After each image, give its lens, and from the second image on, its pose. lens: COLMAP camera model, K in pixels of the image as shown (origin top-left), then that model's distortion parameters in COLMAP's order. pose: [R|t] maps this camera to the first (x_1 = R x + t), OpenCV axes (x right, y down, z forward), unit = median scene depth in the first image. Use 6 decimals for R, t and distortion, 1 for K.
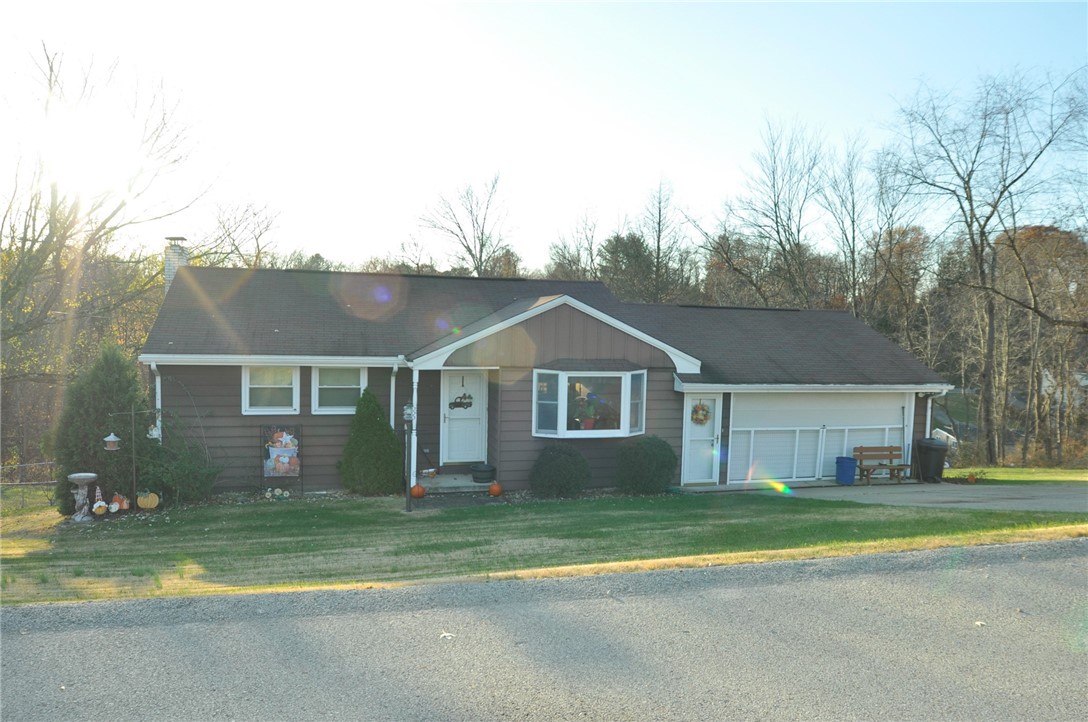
lens RADIAL K [[809.8, 0, 544.2], [0, 809.8, 375.0], [0, 0, 1]] dist [-0.072993, 0.037782]
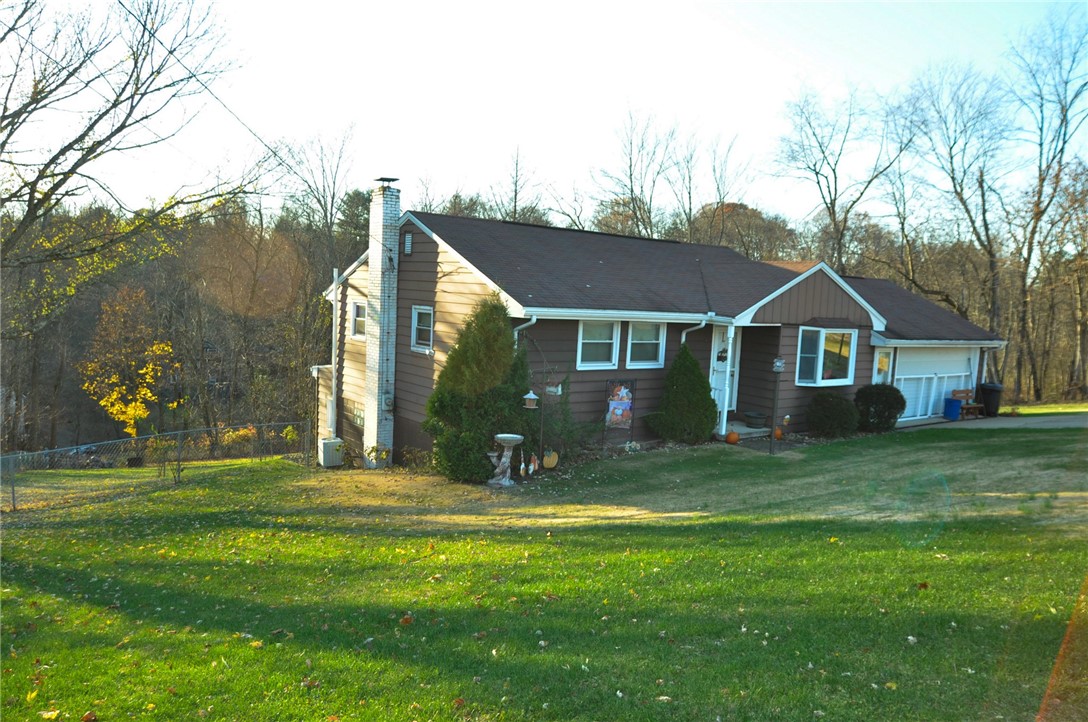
lens RADIAL K [[809.8, 0, 544.2], [0, 809.8, 375.0], [0, 0, 1]] dist [-0.072993, 0.037782]
pose [[0.930428, -0.015763, 0.366136, -0.725935], [-0.003221, 0.998684, 0.051181, 0.004333], [-0.366461, -0.048799, 0.929153, 0.082623]]
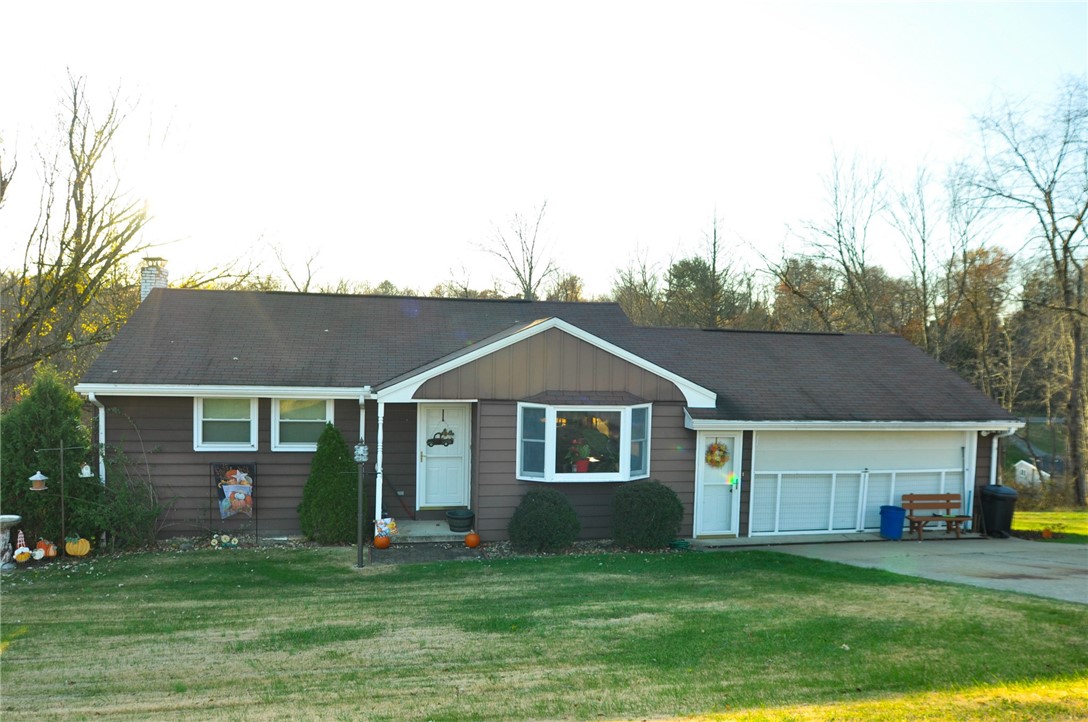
lens RADIAL K [[809.8, 0, 544.2], [0, 809.8, 375.0], [0, 0, 1]] dist [-0.072993, 0.037782]
pose [[0.996114, 0.002858, -0.088024, 0.088399], [-0.005578, 0.999514, -0.030659, -0.009777], [0.087893, 0.031031, 0.995646, 0.127042]]
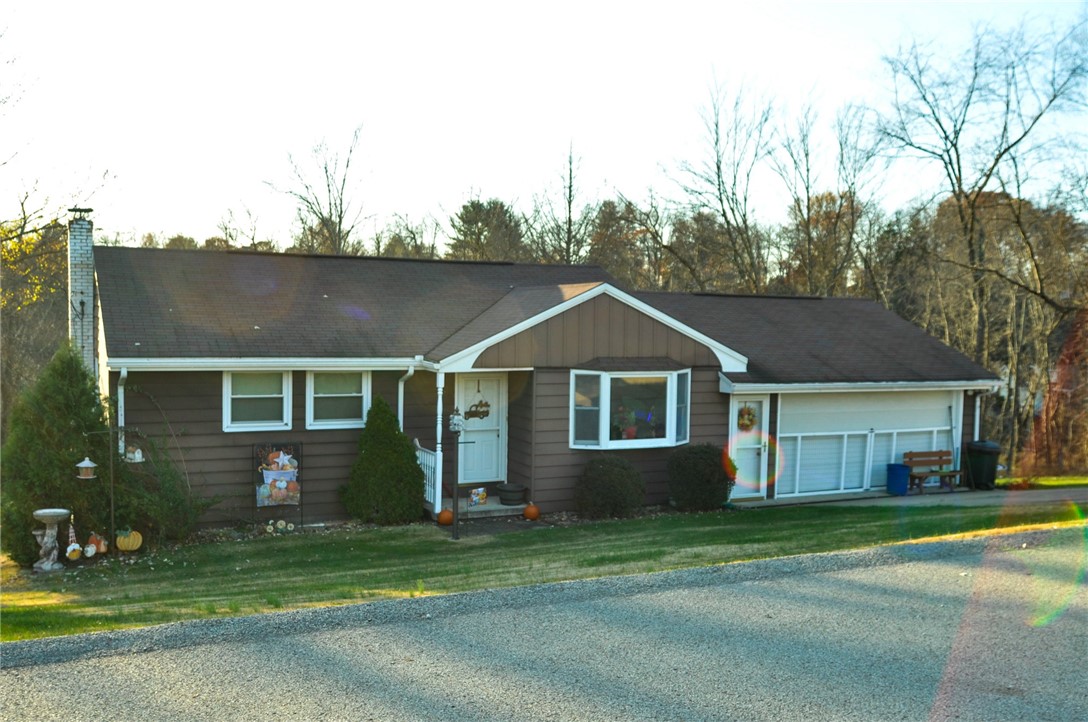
lens RADIAL K [[1069.4, 0, 545.2], [0, 1069.4, 386.8], [0, 0, 1]] dist [-0.048548, 0.009557]
pose [[0.985439, -0.018923, 0.168974, -0.221538], [0.018377, 0.999820, 0.004798, 0.004555], [-0.169034, -0.001623, 0.985609, -0.103352]]
